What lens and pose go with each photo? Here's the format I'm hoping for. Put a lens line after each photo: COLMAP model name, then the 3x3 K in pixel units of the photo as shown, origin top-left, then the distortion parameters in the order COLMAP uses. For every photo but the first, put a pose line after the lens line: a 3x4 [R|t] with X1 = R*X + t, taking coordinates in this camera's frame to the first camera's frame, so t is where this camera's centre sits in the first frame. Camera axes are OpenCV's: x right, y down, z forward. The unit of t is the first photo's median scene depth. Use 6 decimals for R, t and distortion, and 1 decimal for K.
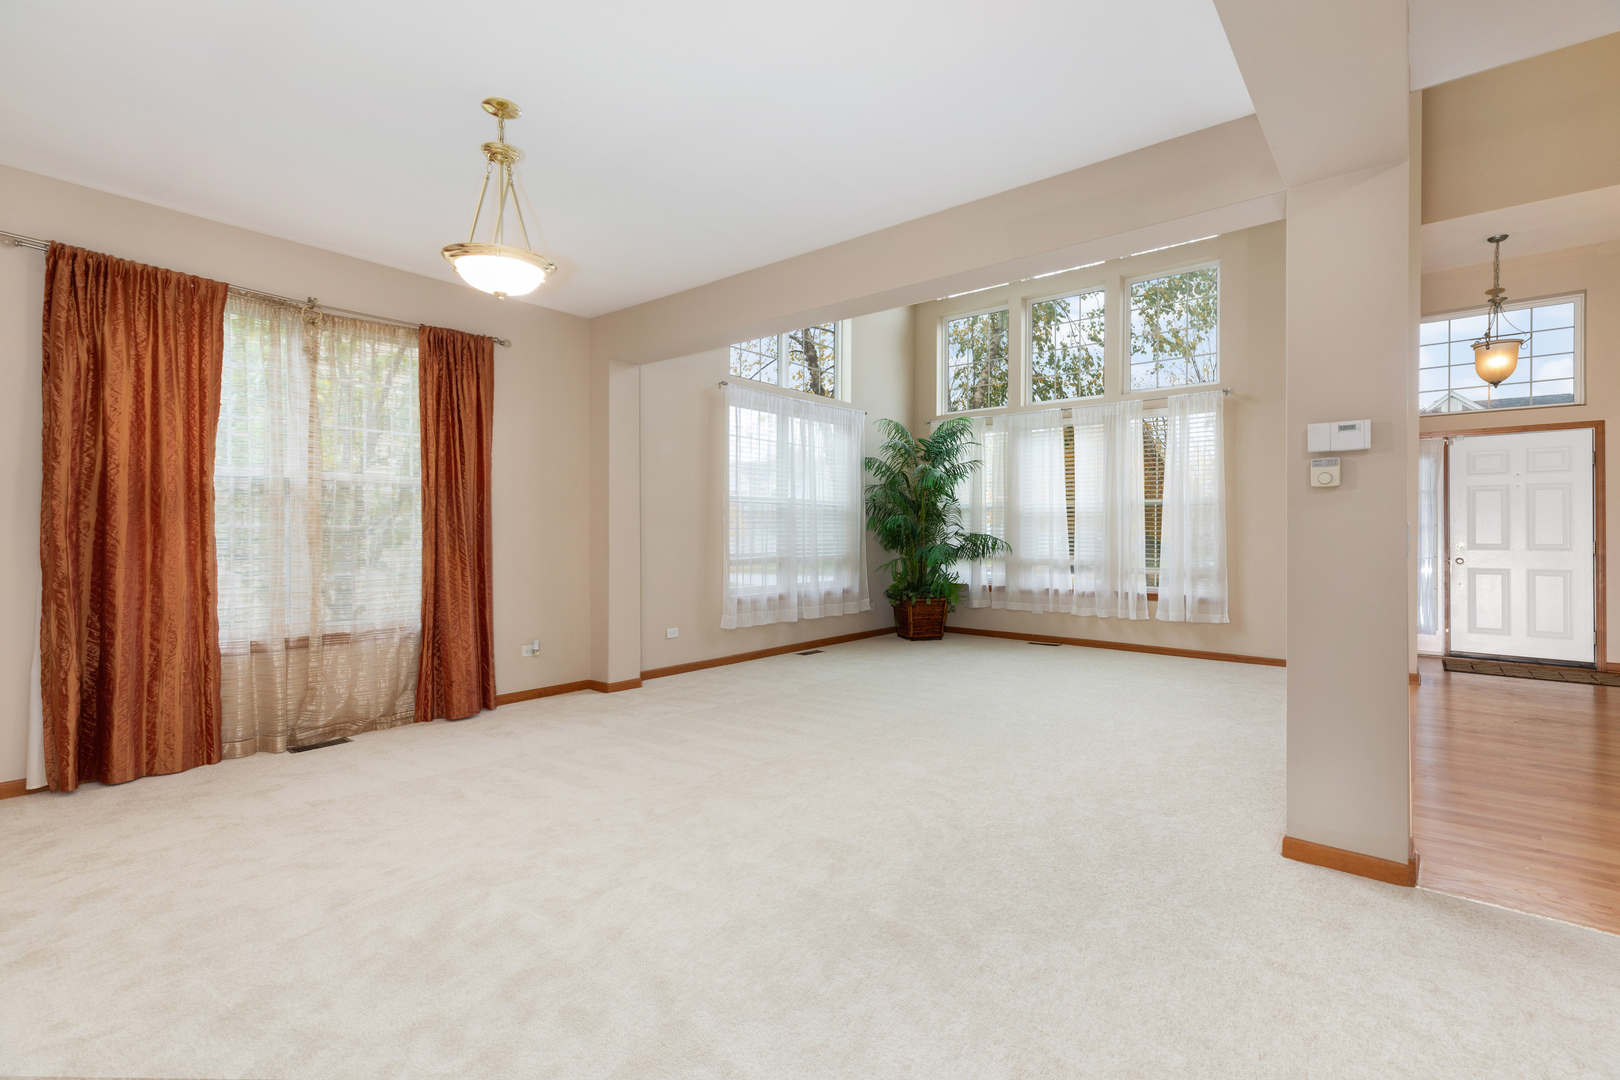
lens RADIAL K [[733.1, 0, 805.6], [0, 733.1, 530.4], [0, 0, 1]] dist [0.002697, 0.000368]
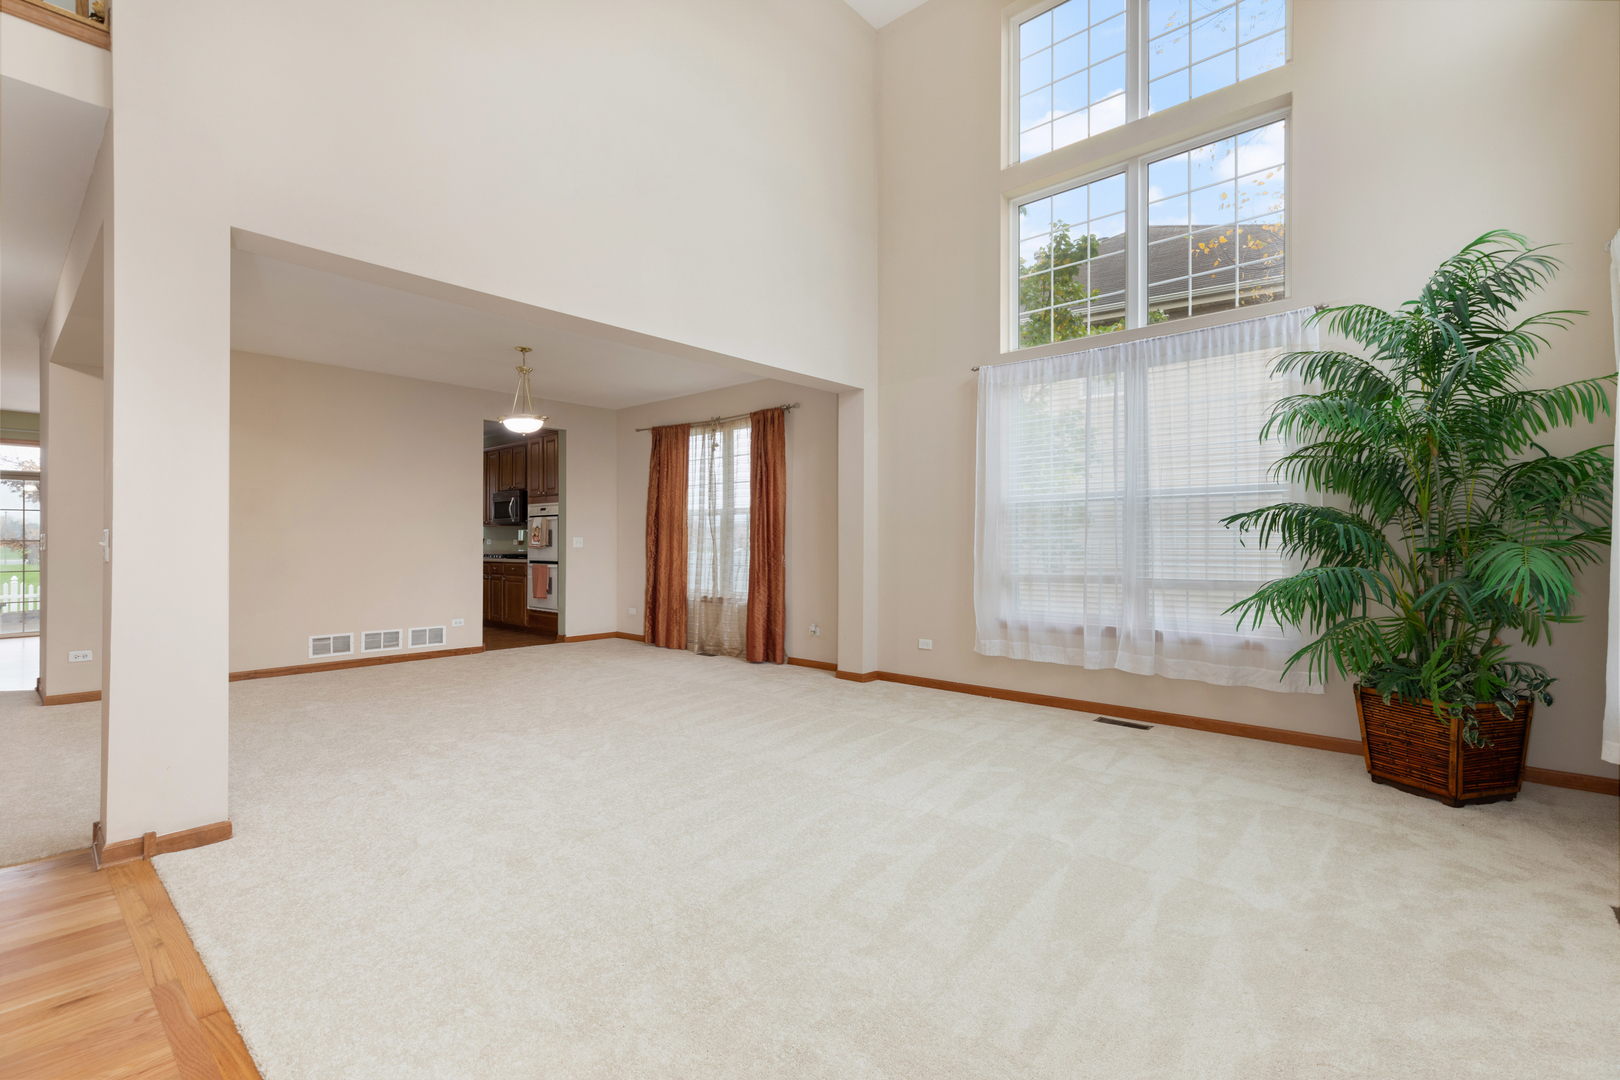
lens RADIAL K [[731.7, 0, 810.0], [0, 731.7, 540.0], [0, 0, 1]] dist [0.001725, 0.000105]
pose [[-0.031776, -0.003107, -0.999490, 0.886493], [0.000963, 0.999995, -0.003139, 0.006409], [0.999495, -0.001063, -0.031772, 0.987687]]
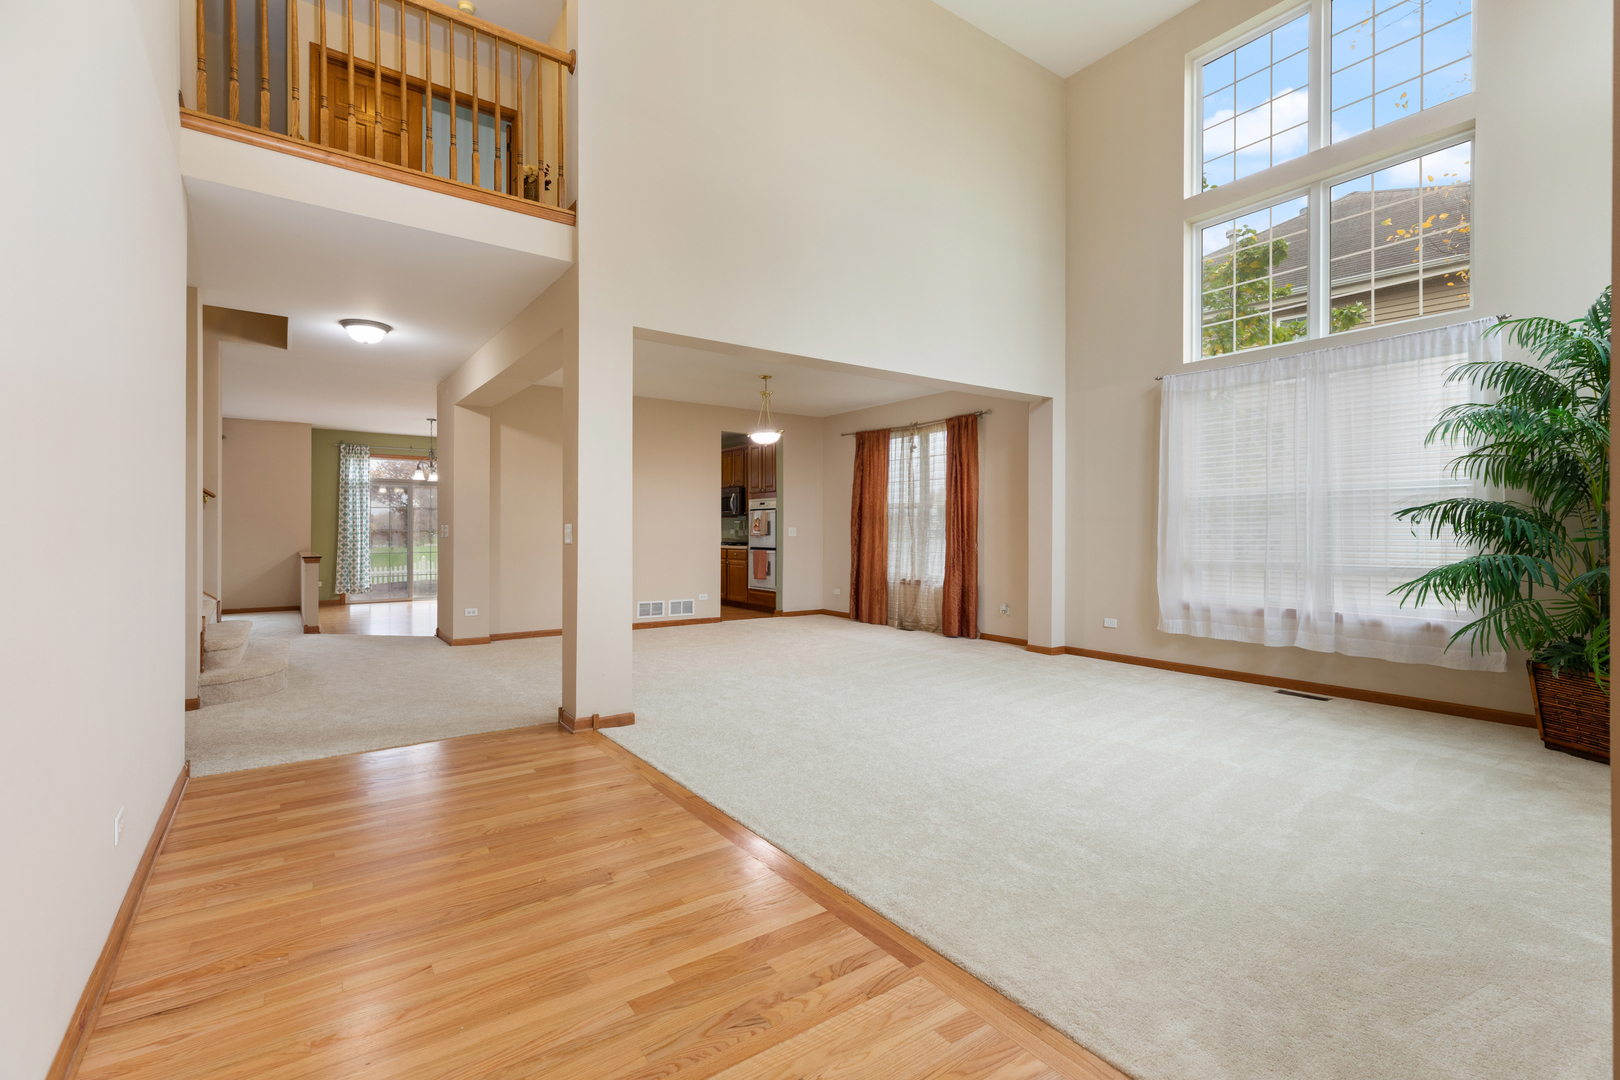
lens RADIAL K [[733.1, 0, 805.6], [0, 733.1, 530.4], [0, 0, 1]] dist [0.002697, 0.000368]
pose [[-0.256553, -0.002194, -0.966528, 1.108521], [-0.000747, 0.999998, -0.002072, 0.006281], [0.966530, 0.000190, -0.256554, 0.946335]]
